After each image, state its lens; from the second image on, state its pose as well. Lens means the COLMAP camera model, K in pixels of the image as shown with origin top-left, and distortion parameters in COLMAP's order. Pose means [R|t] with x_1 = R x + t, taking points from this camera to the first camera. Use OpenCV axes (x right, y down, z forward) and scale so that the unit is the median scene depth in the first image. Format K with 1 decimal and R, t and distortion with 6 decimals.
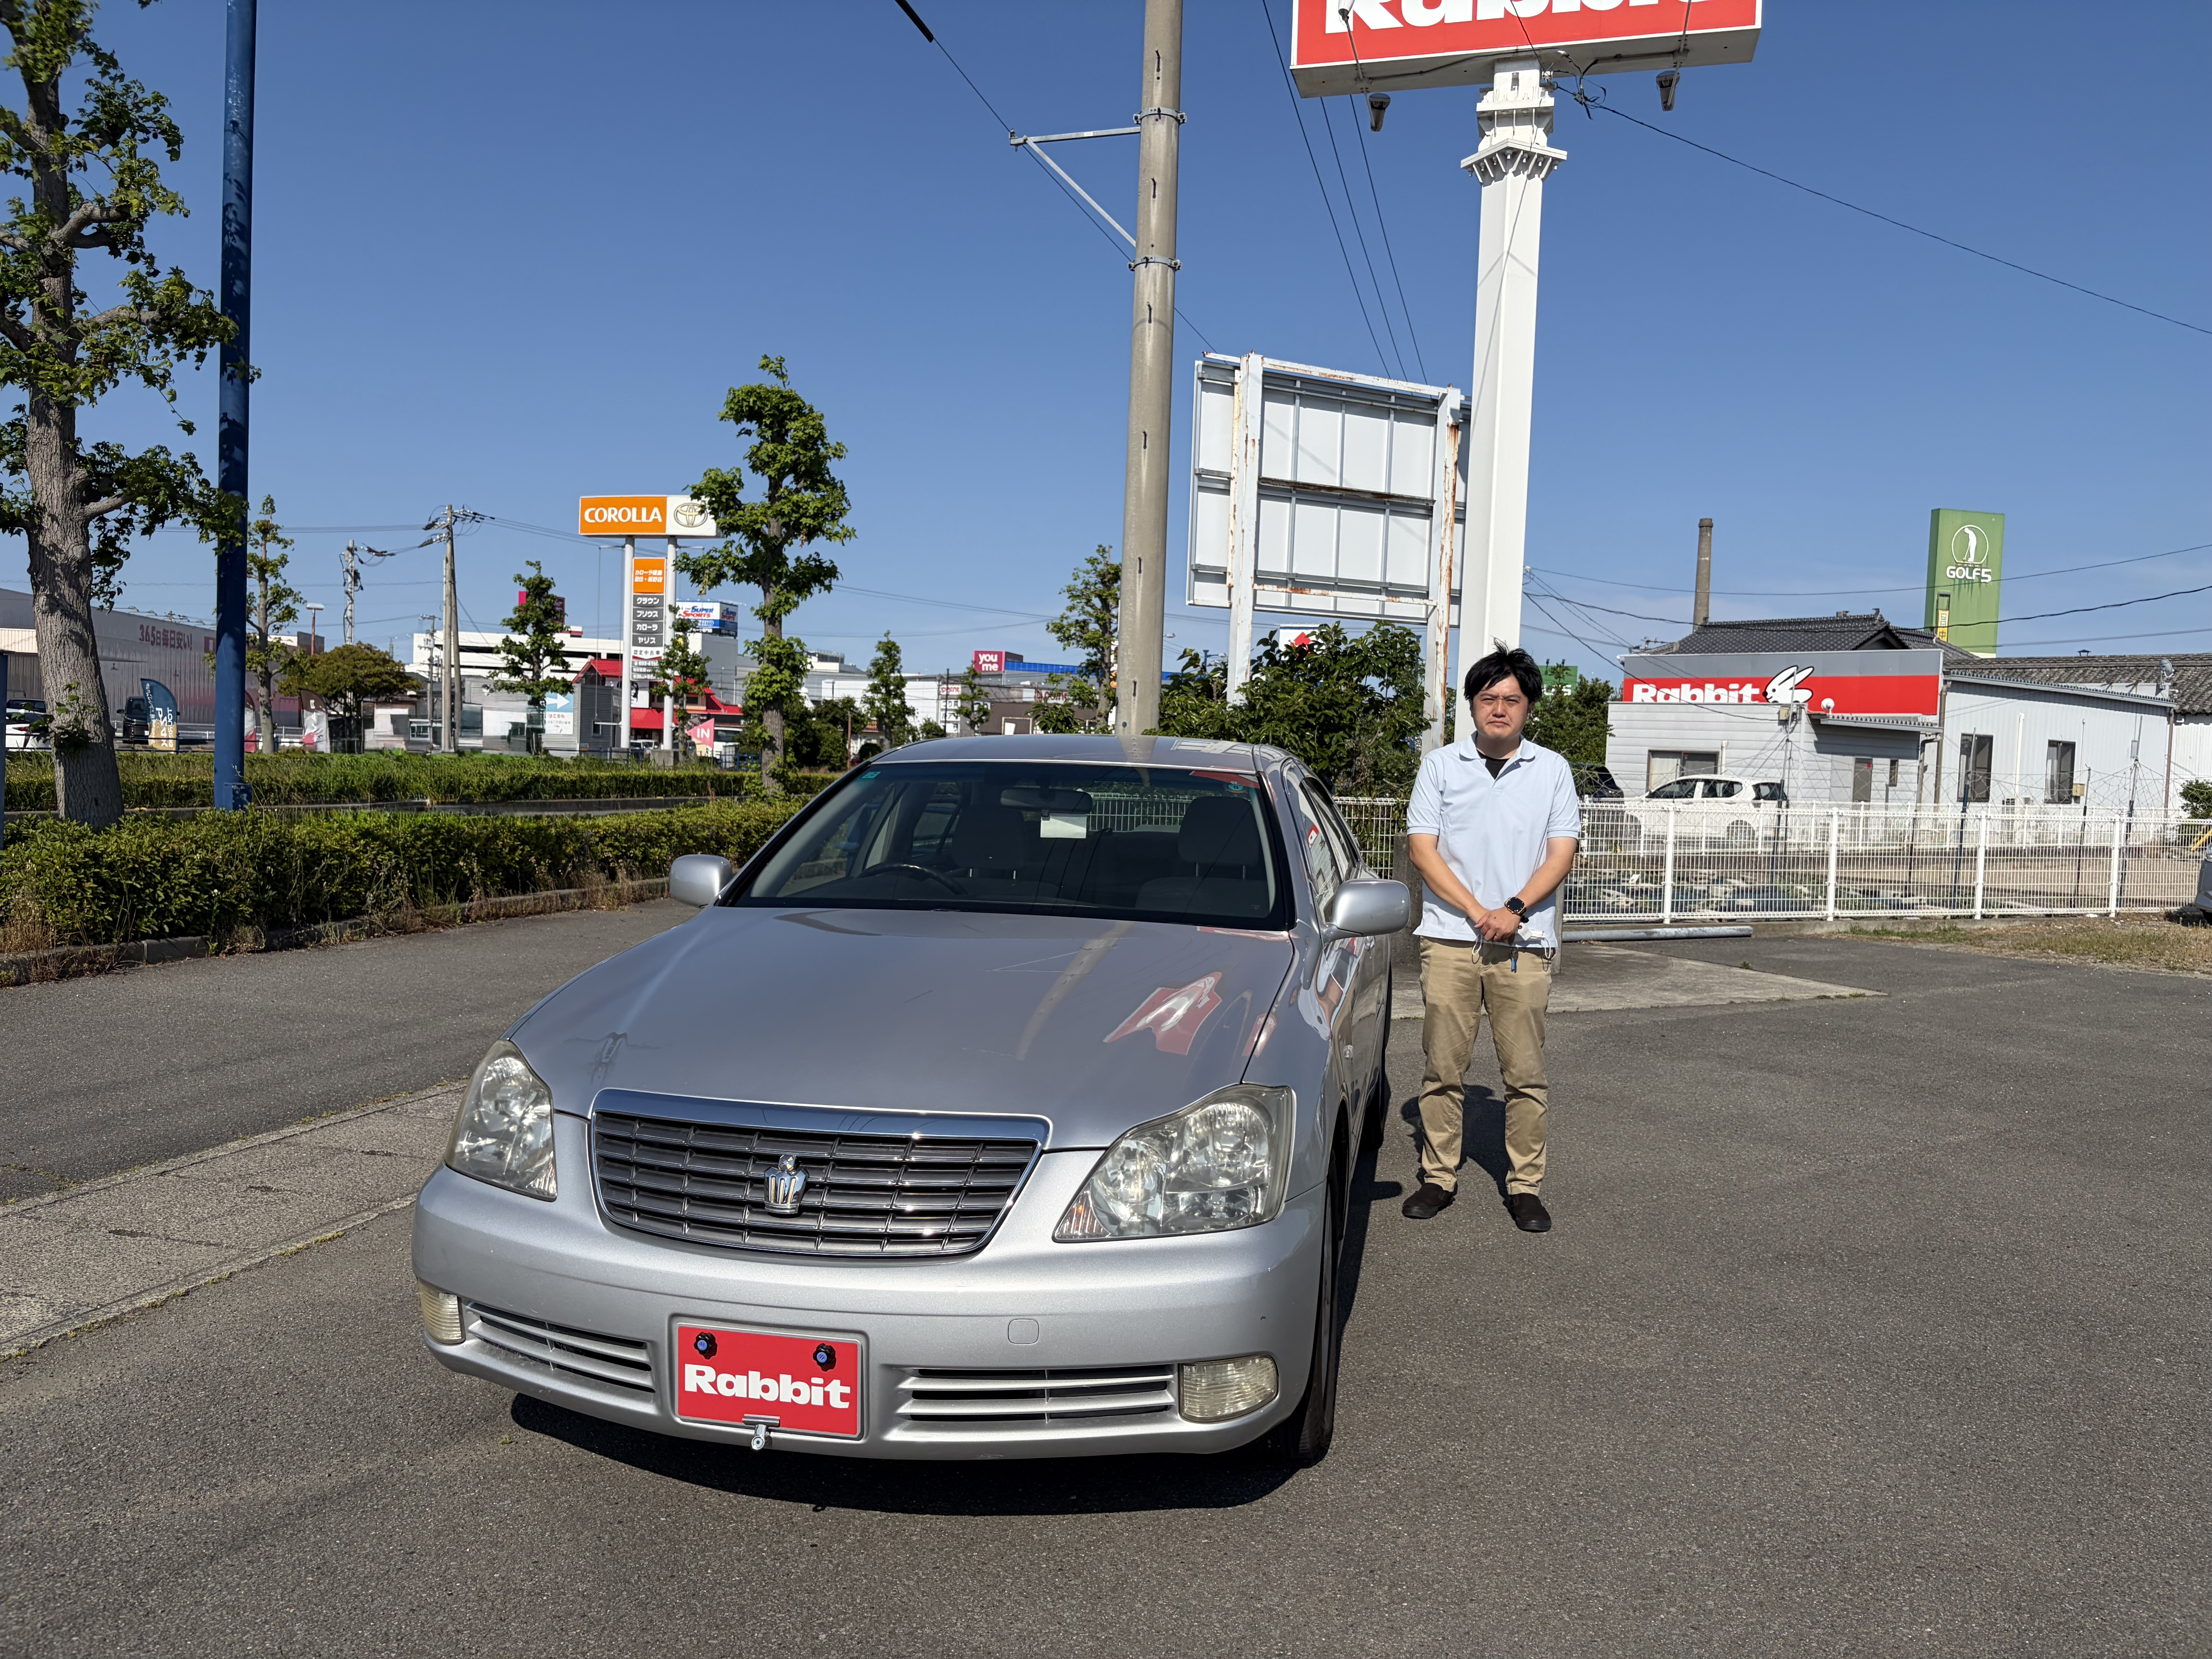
lens RADIAL K [[1666.3, 0, 1104.8], [0, 1666.3, 825.4], [0, 0, 1]] dist [0.037582, -0.040603]
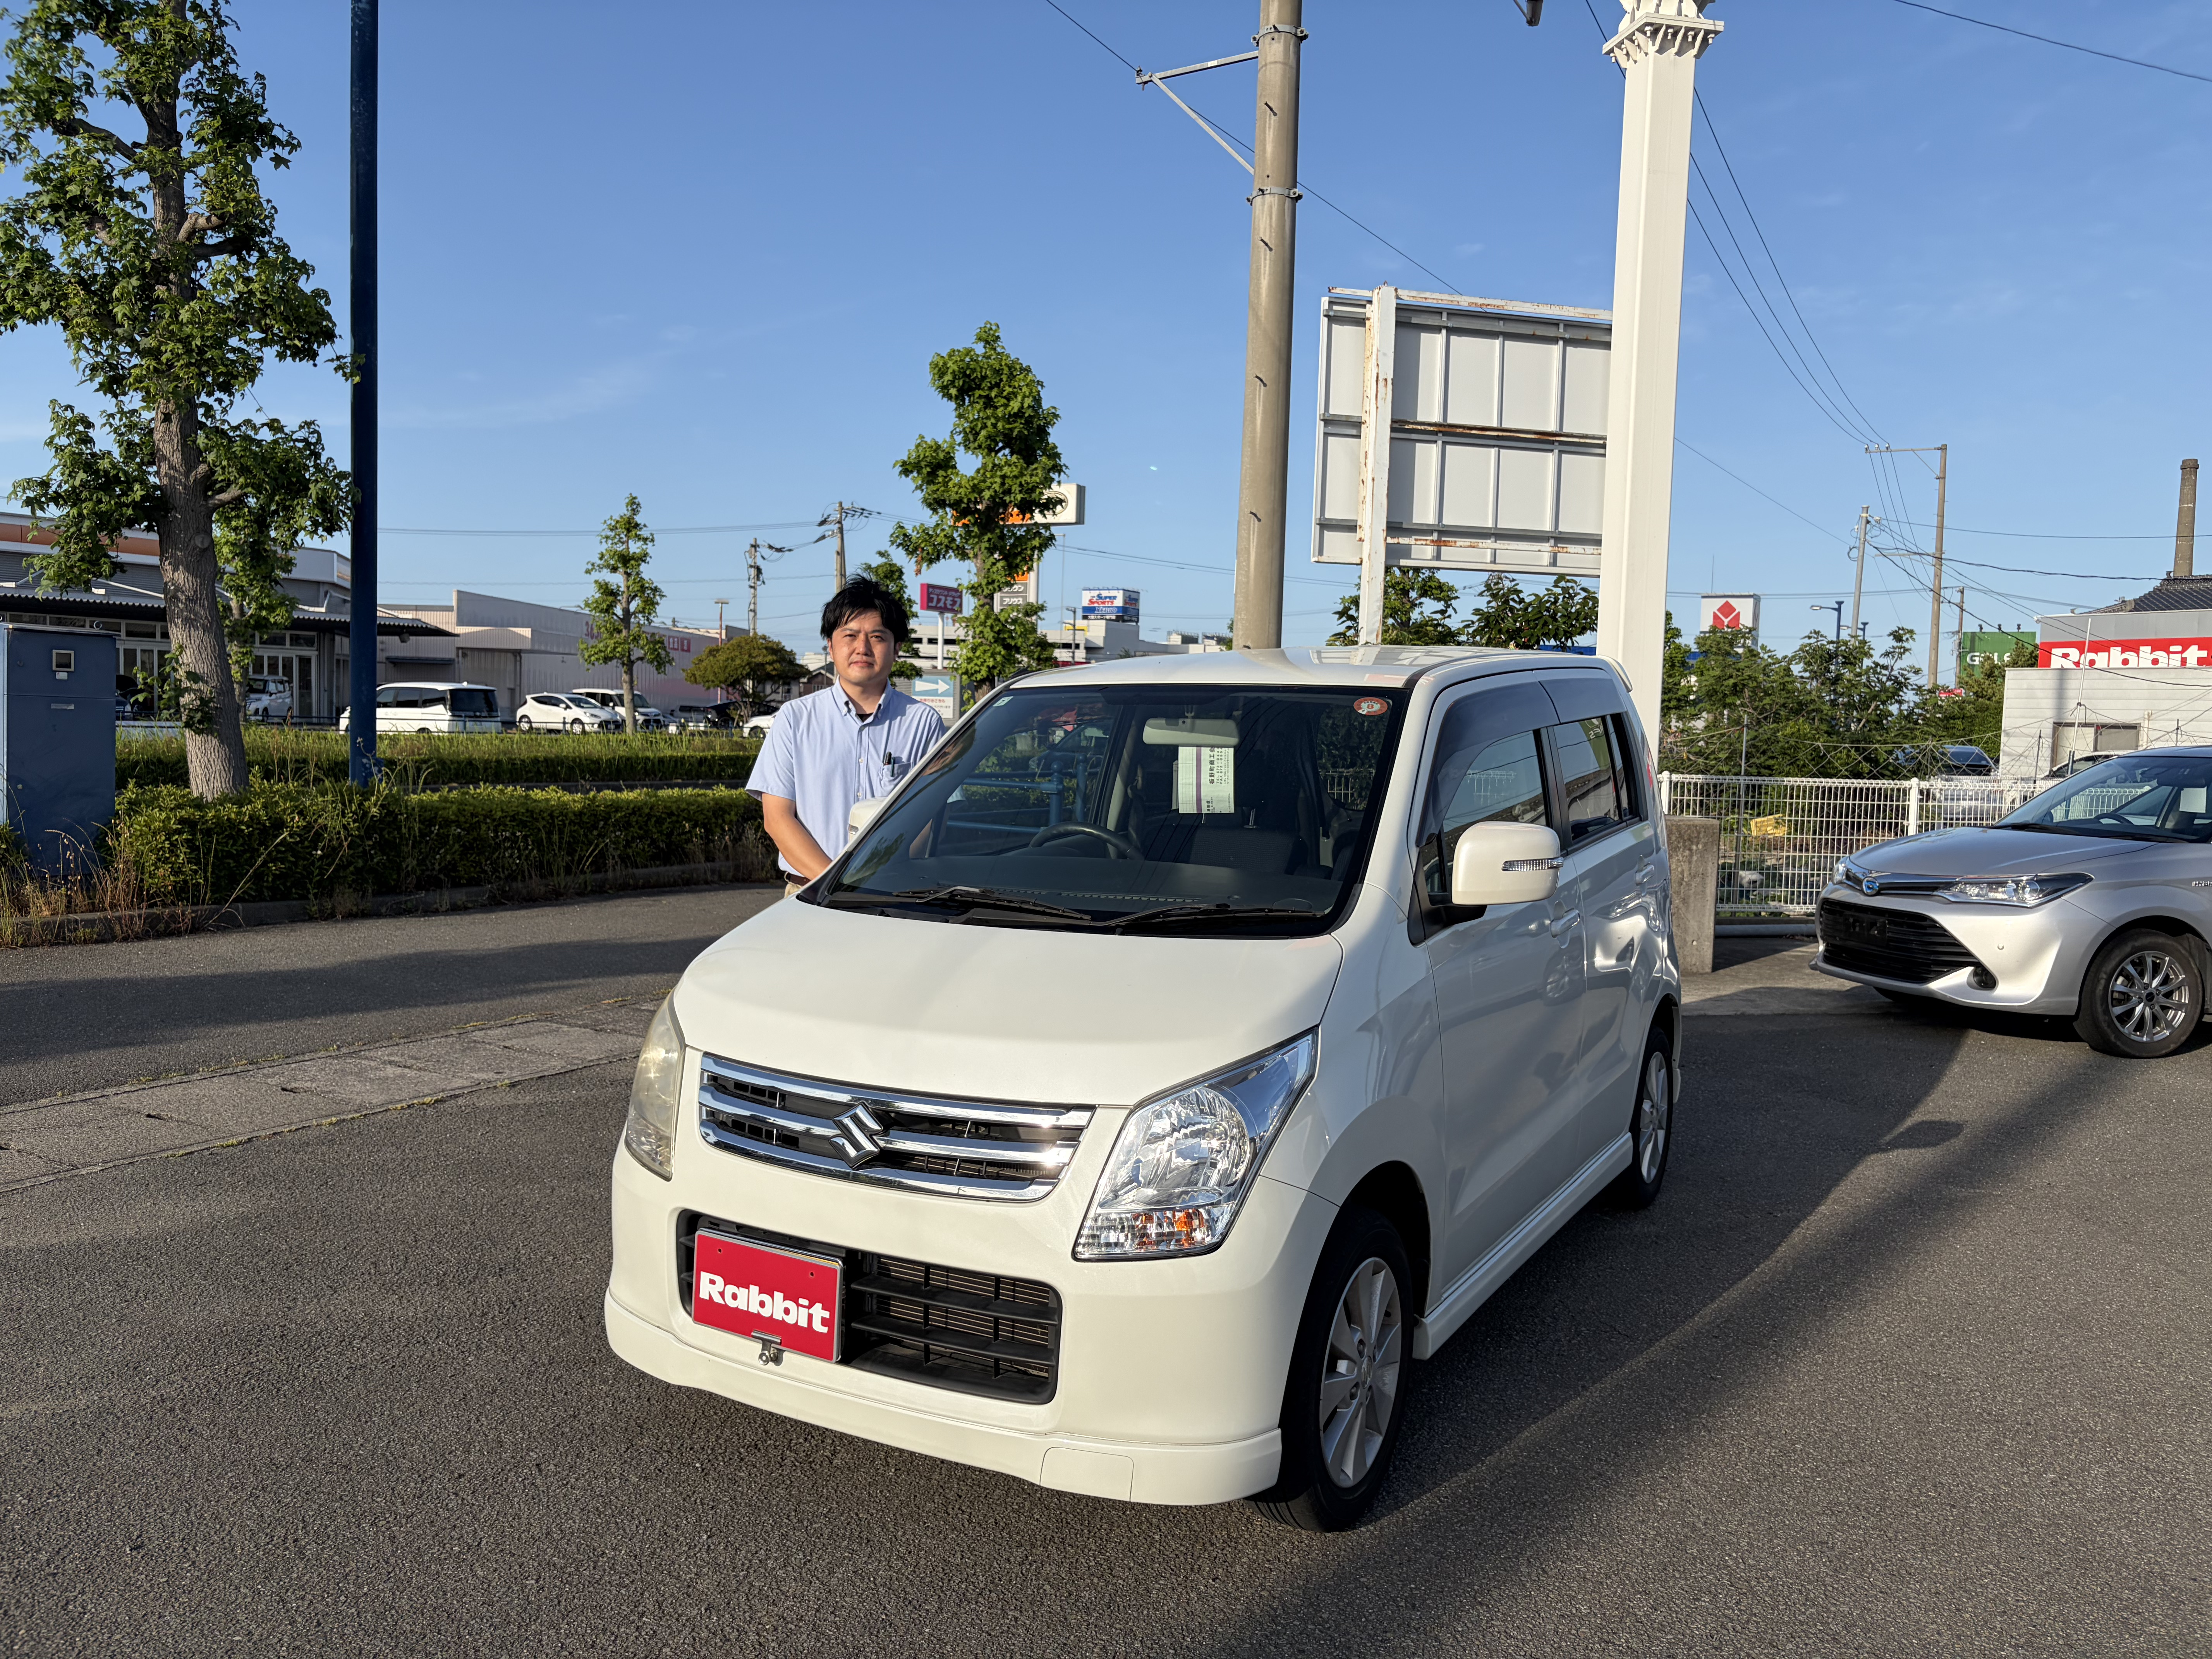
lens RADIAL K [[1666.3, 0, 1101.3], [0, 1666.3, 817.0], [0, 0, 1]] dist [0.037582, -0.040603]
pose [[0.970137, 0.006337, -0.242475, 0.111243], [-0.004872, 0.999966, 0.006642, 0.002138], [0.242509, -0.005262, 0.970135, 0.051713]]
